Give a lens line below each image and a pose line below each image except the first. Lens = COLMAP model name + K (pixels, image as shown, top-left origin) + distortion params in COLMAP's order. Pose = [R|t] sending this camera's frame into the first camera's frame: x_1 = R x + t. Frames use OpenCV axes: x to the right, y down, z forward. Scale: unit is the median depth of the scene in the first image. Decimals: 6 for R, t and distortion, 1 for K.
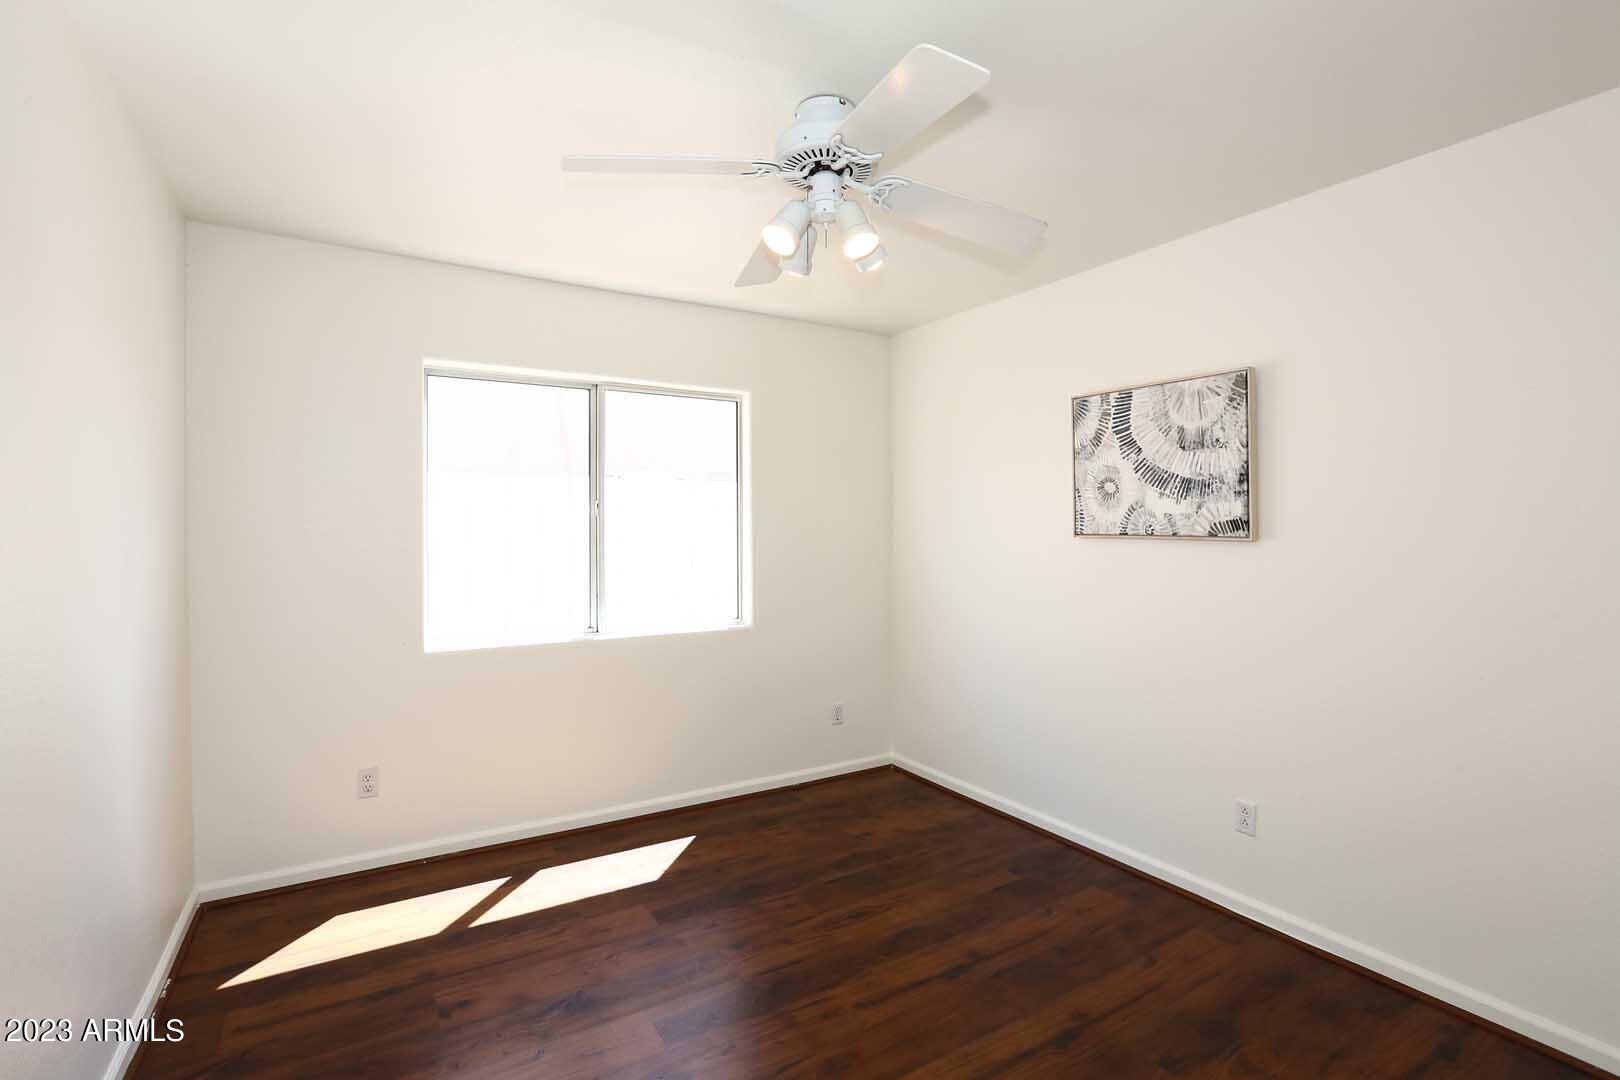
lens RADIAL K [[749.5, 0, 806.3], [0, 749.5, 535.2], [0, 0, 1]] dist [-0.045671, 0.016812]
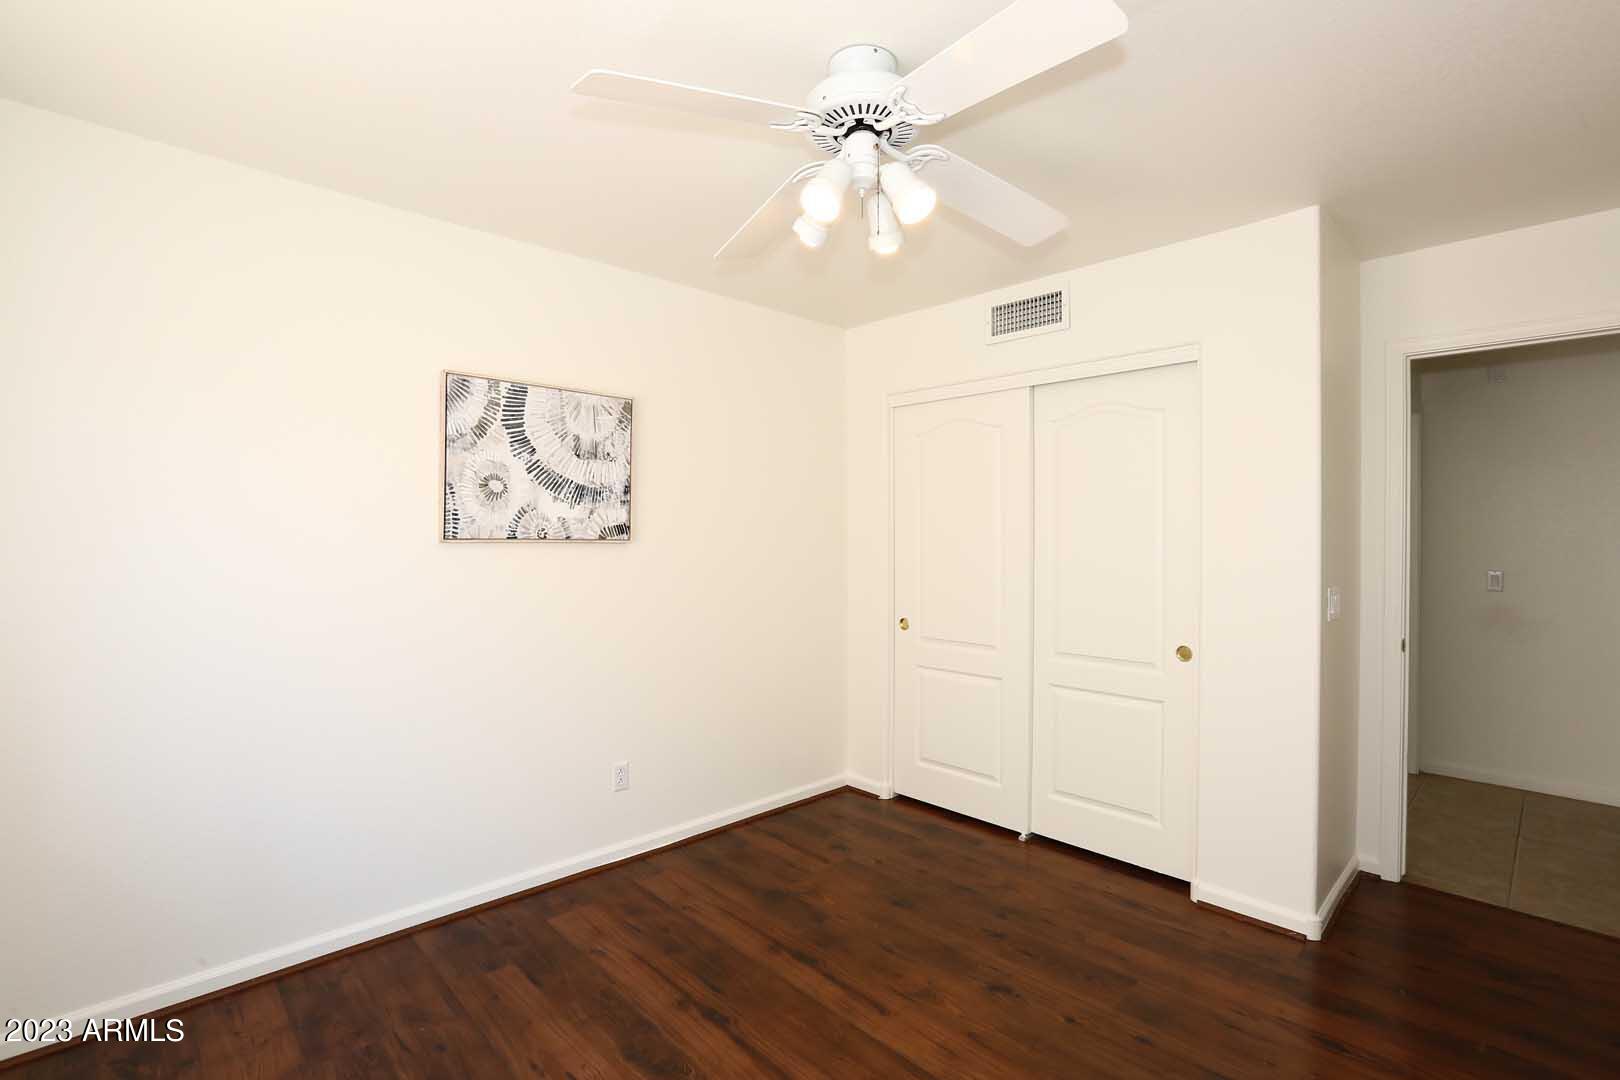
lens RADIAL K [[749.5, 0, 806.3], [0, 749.5, 535.2], [0, 0, 1]] dist [-0.045671, 0.016812]
pose [[-0.213939, -0.005213, 0.976833, -0.587108], [0.004656, 0.999969, 0.006357, -0.009854], [-0.976836, 0.005908, -0.213908, 0.892678]]
